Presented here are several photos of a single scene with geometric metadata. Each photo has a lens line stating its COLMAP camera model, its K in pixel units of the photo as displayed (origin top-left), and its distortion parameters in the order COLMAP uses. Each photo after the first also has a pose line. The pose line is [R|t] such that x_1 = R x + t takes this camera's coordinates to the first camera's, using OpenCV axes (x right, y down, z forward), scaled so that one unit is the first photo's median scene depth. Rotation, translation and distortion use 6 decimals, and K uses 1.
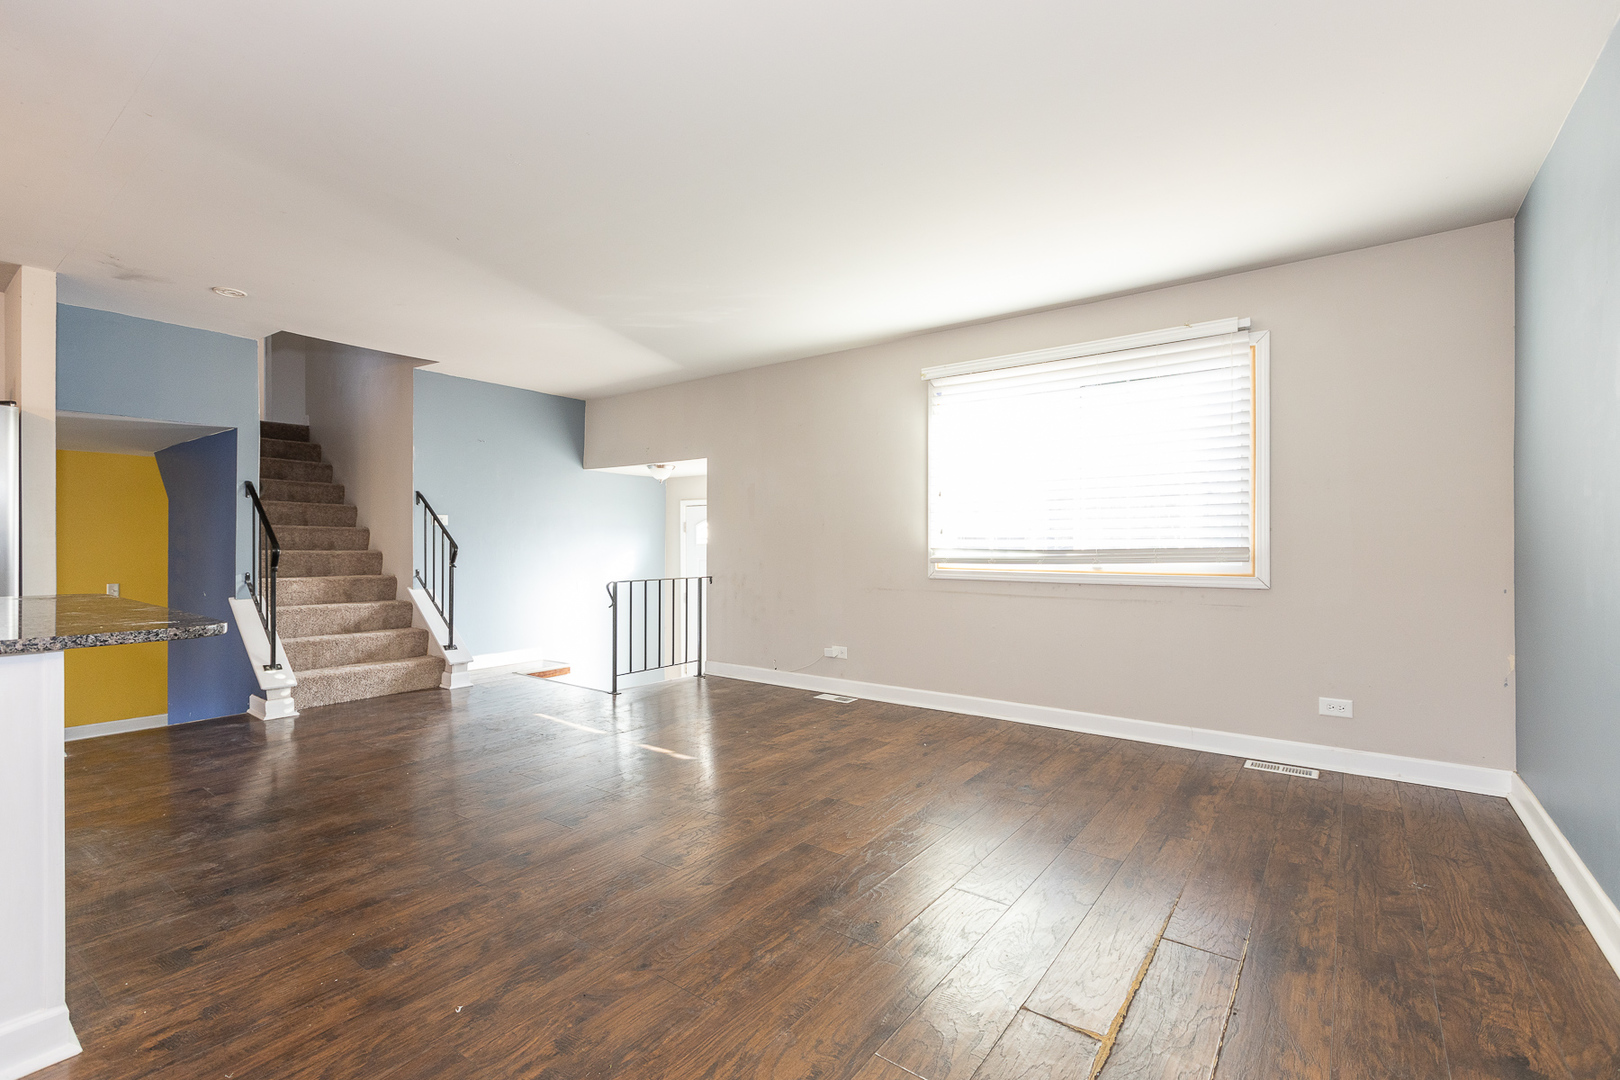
lens RADIAL K [[721.2, 0, 810.0], [0, 721.2, 540.0], [0, 0, 1]] dist [-0.000483, -0.000889]
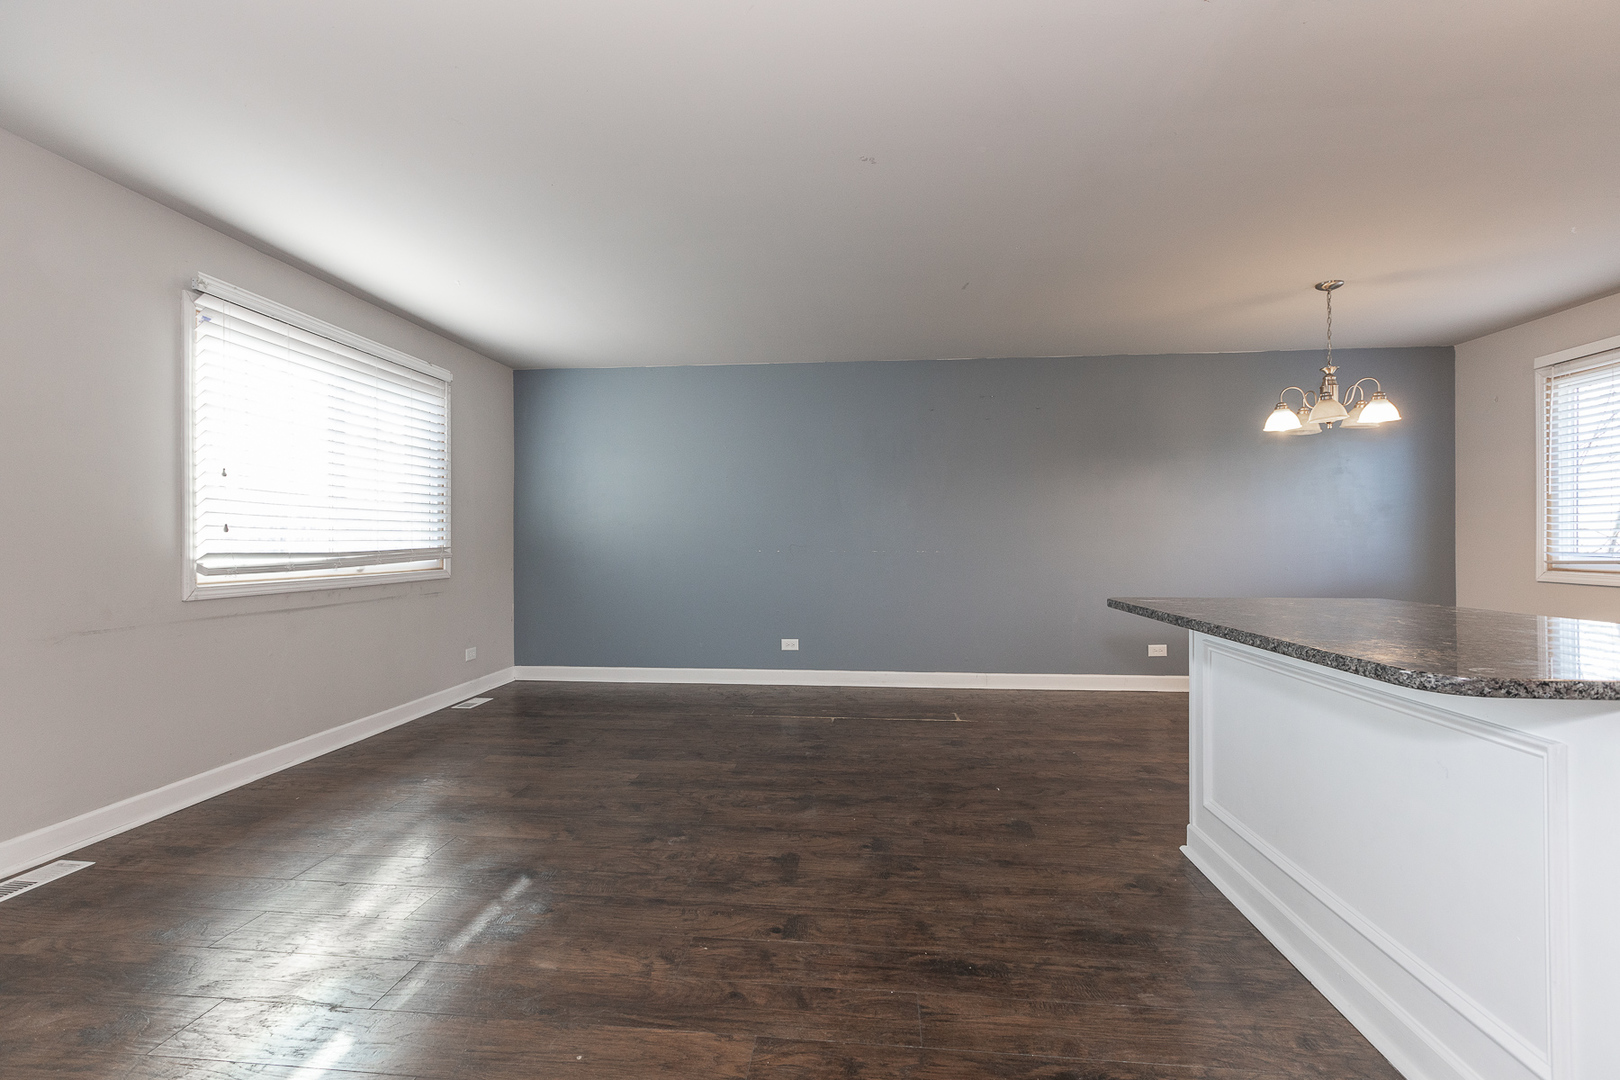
lens RADIAL K [[721.2, 0, 810.0], [0, 721.2, 540.0], [0, 0, 1]] dist [-0.000483, -0.000889]
pose [[-0.522965, 0.003638, 0.852346, -1.318191], [0.000398, 0.999992, -0.004025, 0.003948], [-0.852354, -0.001766, -0.522962, 1.724222]]
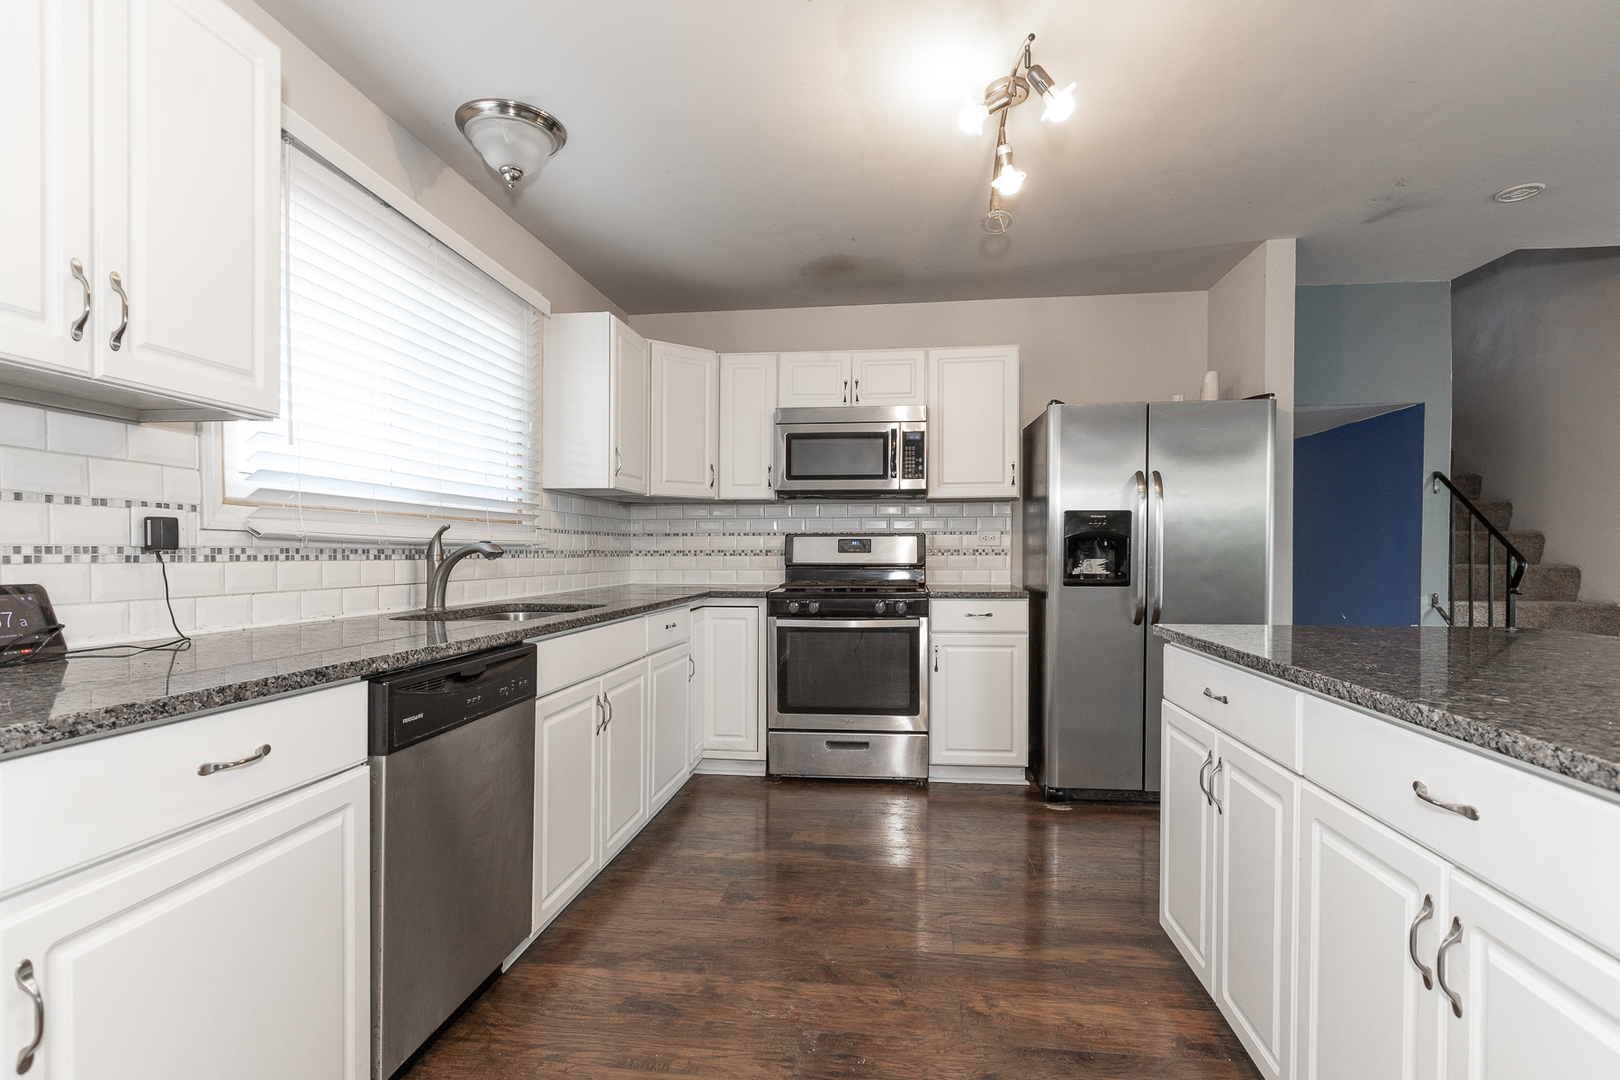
lens RADIAL K [[799.1, 0, 809.5], [0, 799.1, 556.6], [0, 0, 1]] dist [0.001346, 0.000395]
pose [[0.492631, 0.002150, -0.870236, -0.758413], [0.002770, 0.999988, 0.004039, 0.002923], [0.870234, -0.004400, 0.492619, 0.039835]]
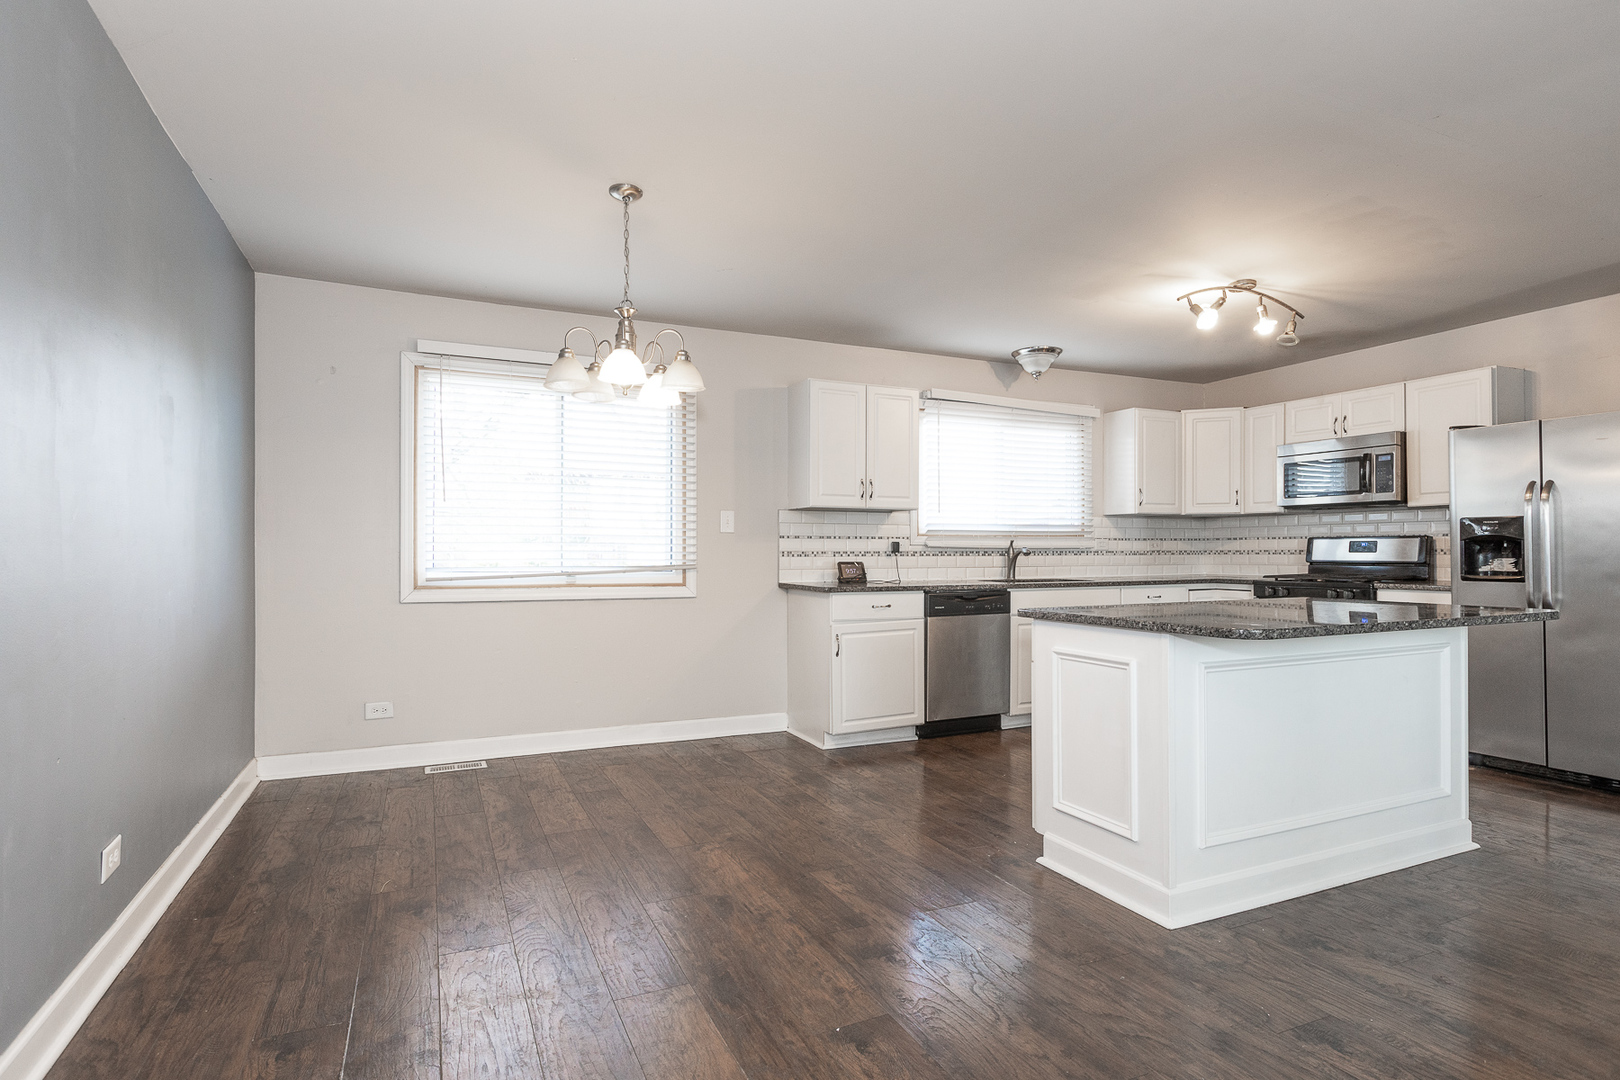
lens RADIAL K [[834.5, 0, 810.0], [0, 834.5, 540.0], [0, 0, 1]] dist [0.002917, 0.000877]
pose [[-0.476858, -0.012056, -0.878898, 0.468997], [0.002729, 0.999881, -0.015197, -0.001055], [0.878976, -0.009645, -0.476768, 0.770364]]
